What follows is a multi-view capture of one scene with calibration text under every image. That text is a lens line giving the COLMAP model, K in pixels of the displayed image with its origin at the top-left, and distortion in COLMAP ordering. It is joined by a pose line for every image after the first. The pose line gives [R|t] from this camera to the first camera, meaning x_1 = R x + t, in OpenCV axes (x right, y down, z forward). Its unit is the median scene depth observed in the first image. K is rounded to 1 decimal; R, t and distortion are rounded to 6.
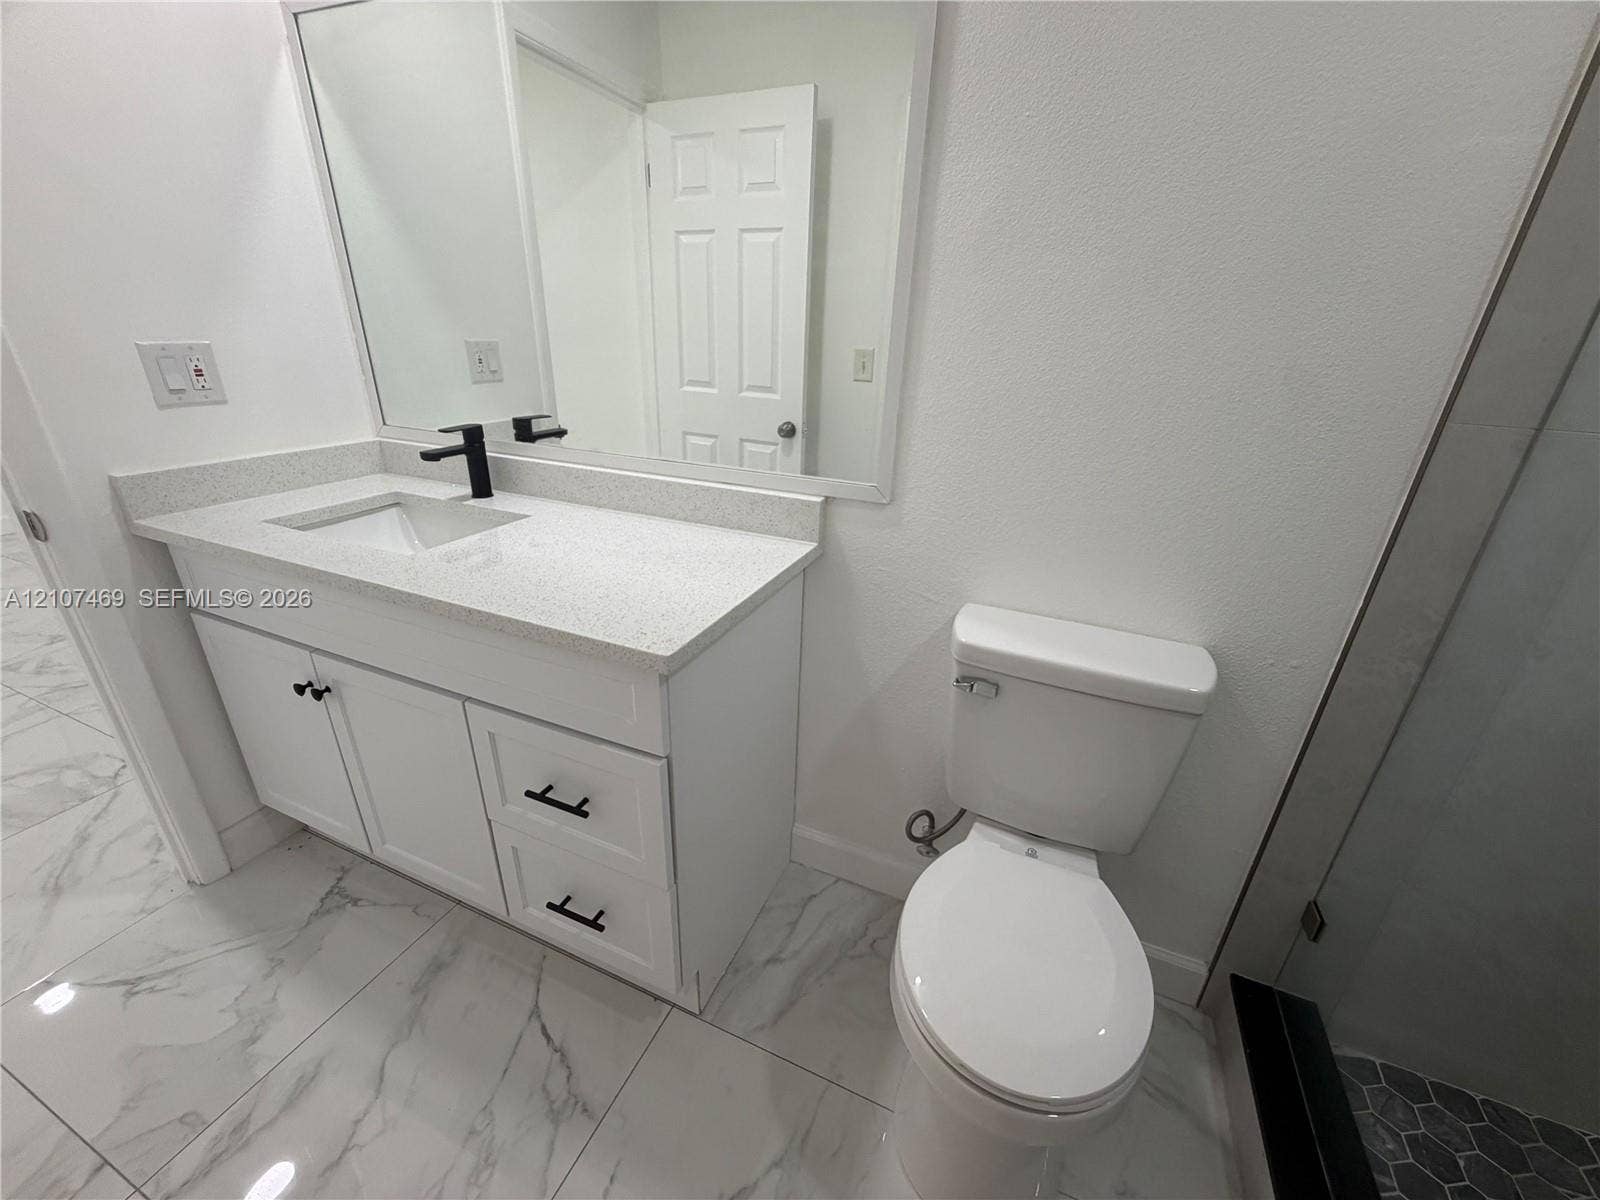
lens RADIAL K [[636.2, 0, 794.6], [0, 636.2, 604.4], [0, 0, 1]] dist [-0.000944, -0.000313]
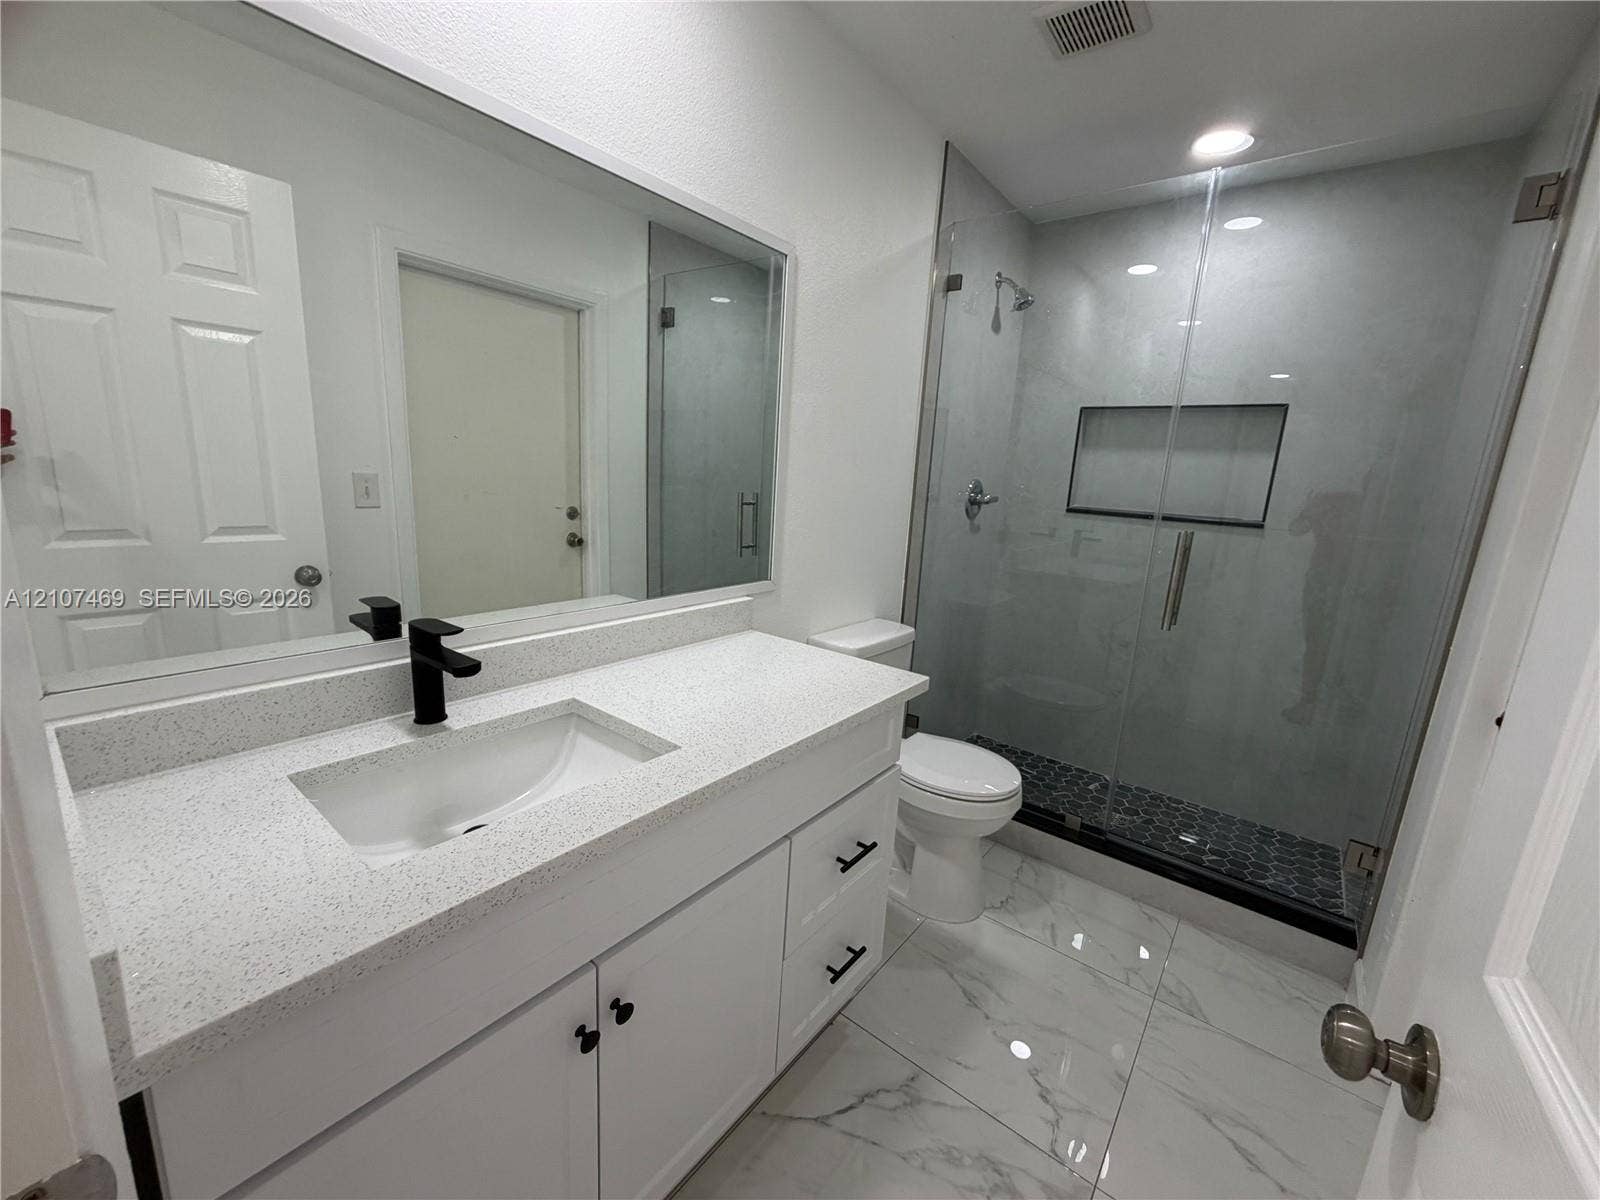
lens RADIAL K [[637.2, 0, 795.7], [0, 637.2, 598.7], [0, 0, 1]] dist [-0.000384, -0.000184]
pose [[0.271843, -0.218300, 0.937255, -1.186634], [0.340083, 0.932881, 0.118643, -0.283601], [-0.900247, 0.286492, 0.327837, 0.448606]]
